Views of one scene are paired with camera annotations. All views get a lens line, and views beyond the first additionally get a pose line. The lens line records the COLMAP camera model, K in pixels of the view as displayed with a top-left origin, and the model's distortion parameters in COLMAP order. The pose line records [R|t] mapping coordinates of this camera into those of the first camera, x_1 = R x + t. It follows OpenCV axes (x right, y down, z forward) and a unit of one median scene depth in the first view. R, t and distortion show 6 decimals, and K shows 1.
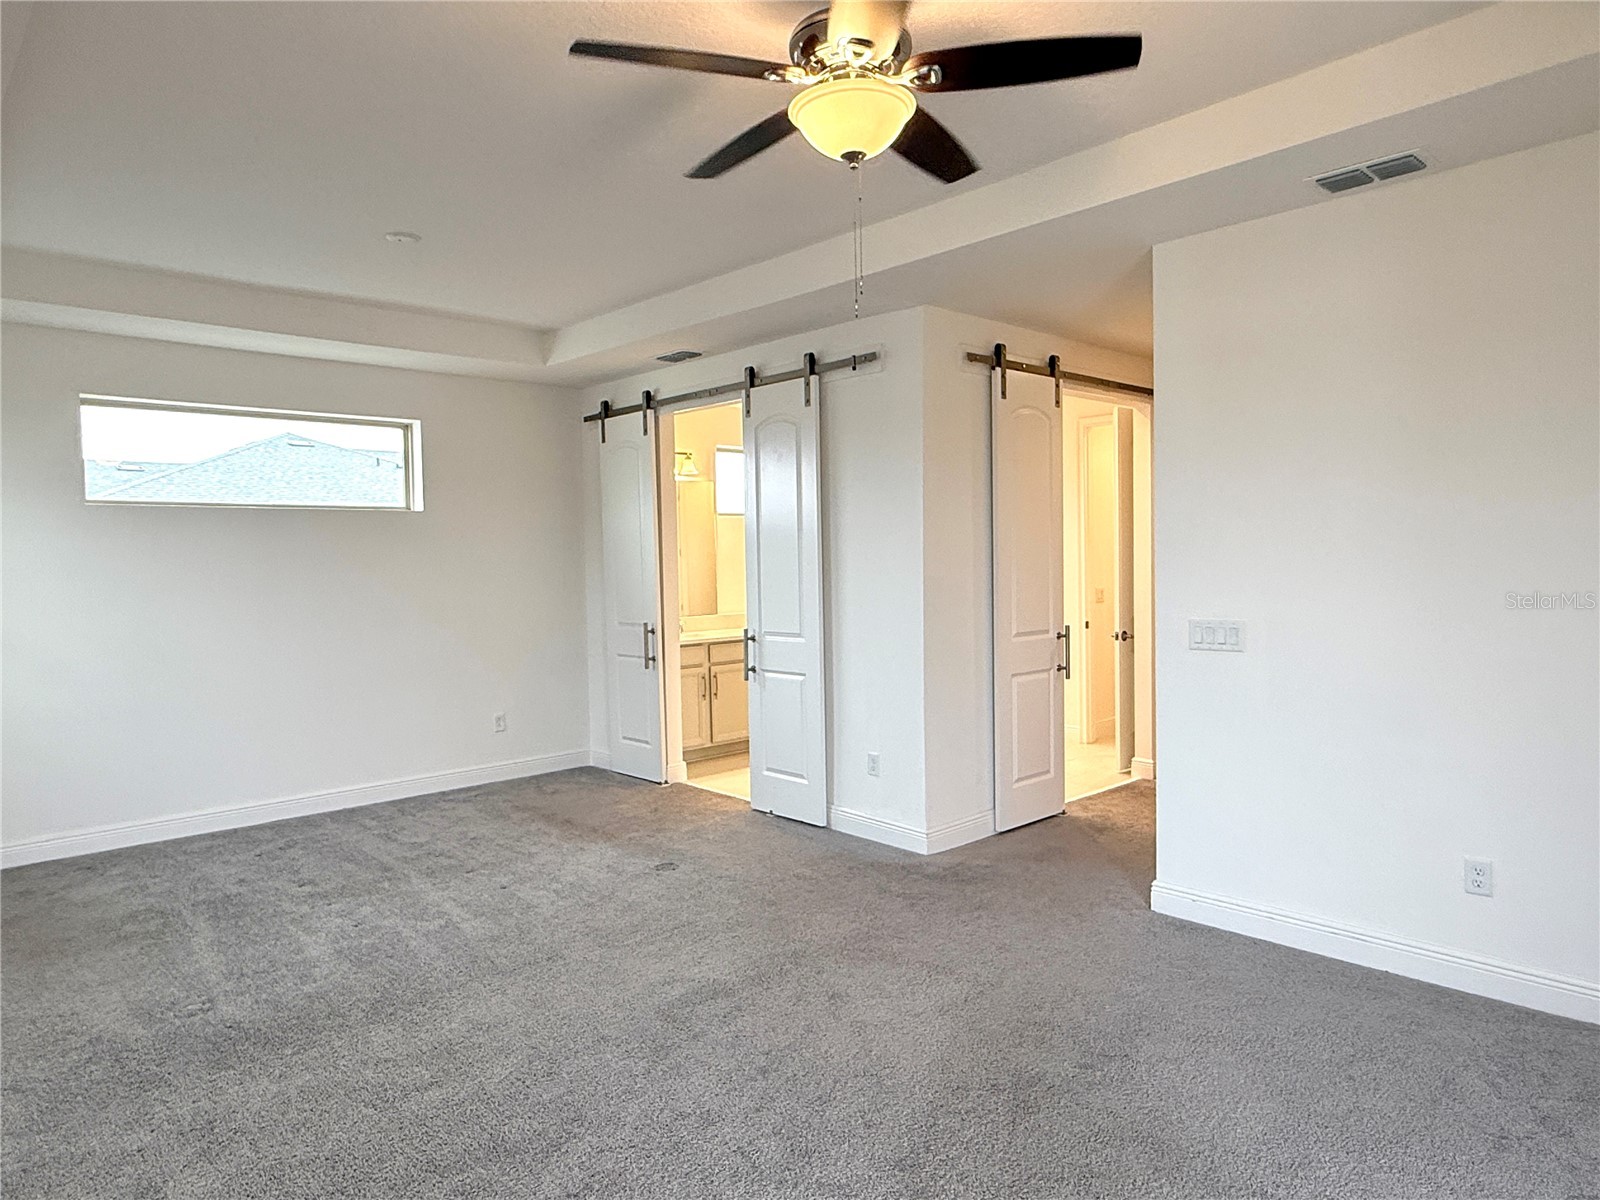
lens RADIAL K [[1014.5, 0, 798.6], [0, 1014.5, 595.3], [0, 0, 1]] dist [0.004652, 0.001177]
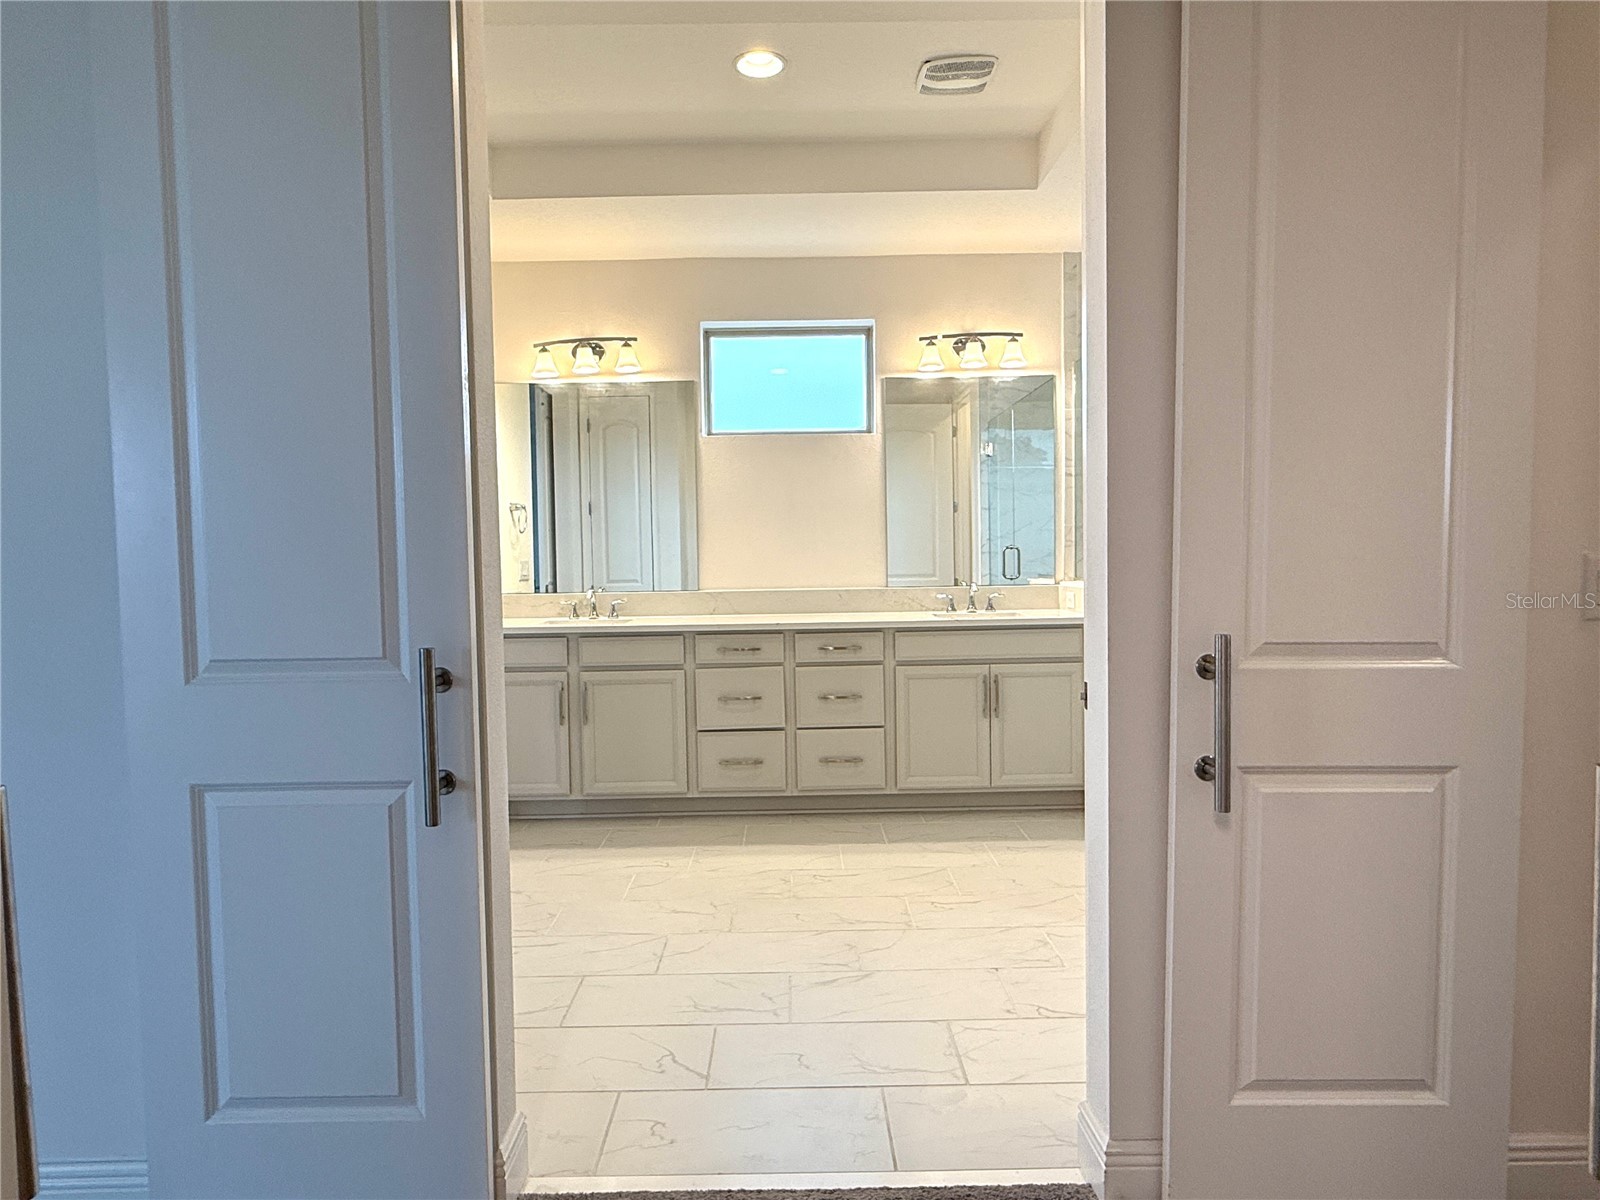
lens RADIAL K [[982.9, 0, 803.3], [0, 982.9, 595.0], [0, 0, 1]] dist [0.000802, 0.000914]
pose [[0.733277, 0.036280, -0.678962, 0.566940], [-0.020966, 0.999307, 0.030754, 0.001962], [0.679607, -0.008316, 0.733529, 0.874727]]
